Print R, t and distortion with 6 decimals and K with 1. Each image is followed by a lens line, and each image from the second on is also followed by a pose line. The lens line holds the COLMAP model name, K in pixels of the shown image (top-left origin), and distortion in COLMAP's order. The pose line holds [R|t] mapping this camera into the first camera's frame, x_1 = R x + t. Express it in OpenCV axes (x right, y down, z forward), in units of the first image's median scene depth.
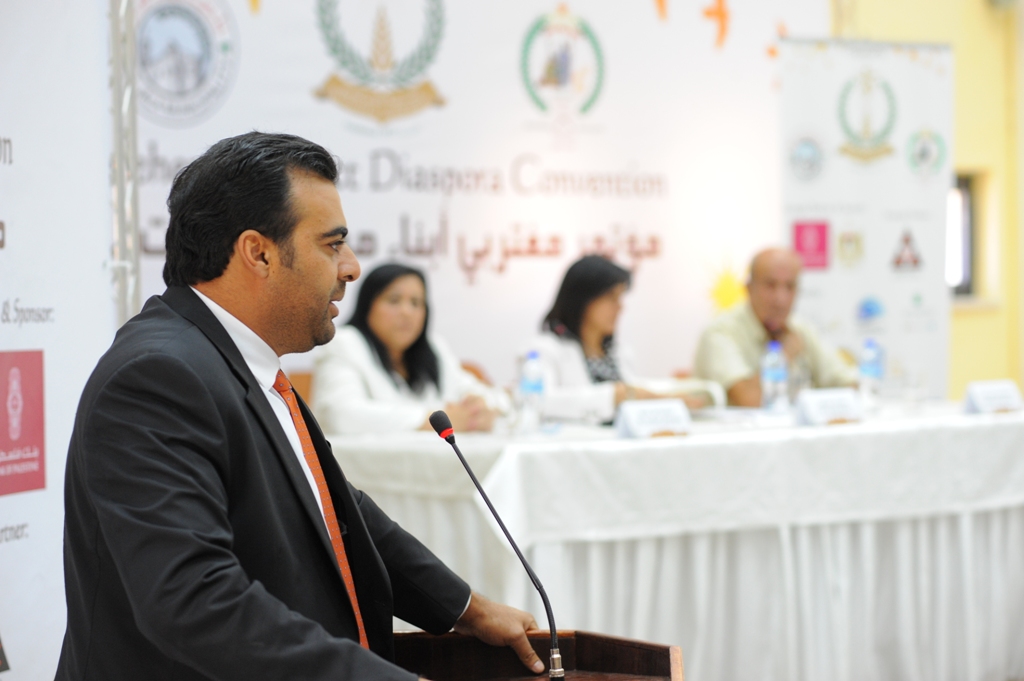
lens RADIAL K [[2447.0, 0, 507.9], [0, 2447.0, 339.3], [0, 0, 1]] dist [0.082175, 0.000000]
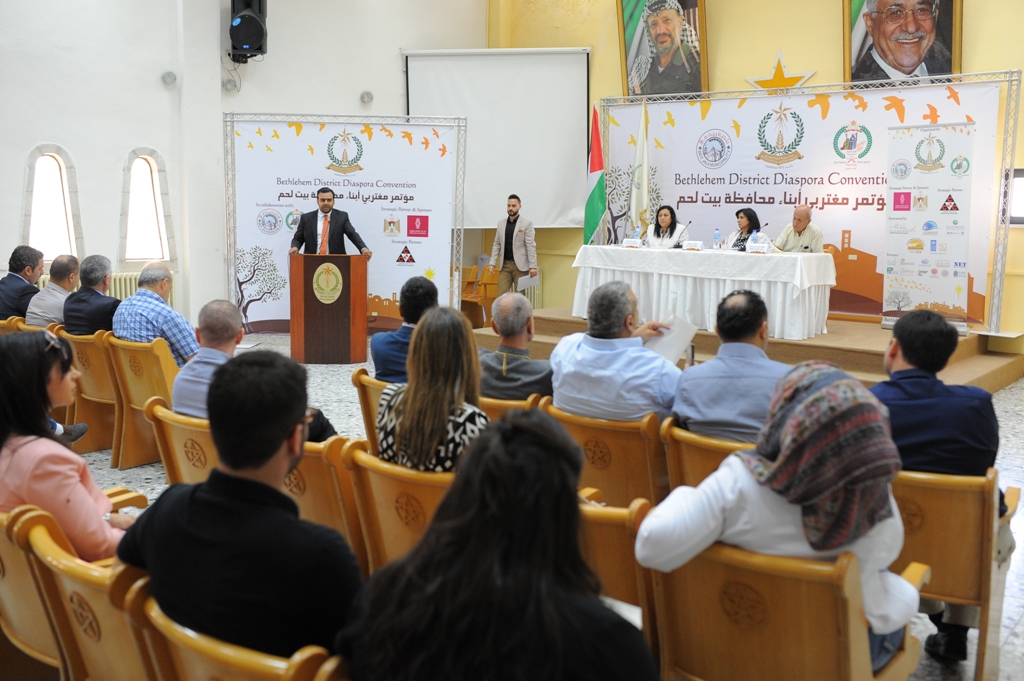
lens RADIAL K [[966.9, 0, 519.0], [0, 966.9, 331.5], [0, 0, 1]] dist [-0.019985, 0.000000]
pose [[0.163892, 0.135195, -0.977170, 1.223252], [-0.040101, 0.990659, 0.130335, -0.017982], [0.985663, 0.017824, 0.167783, 0.408935]]
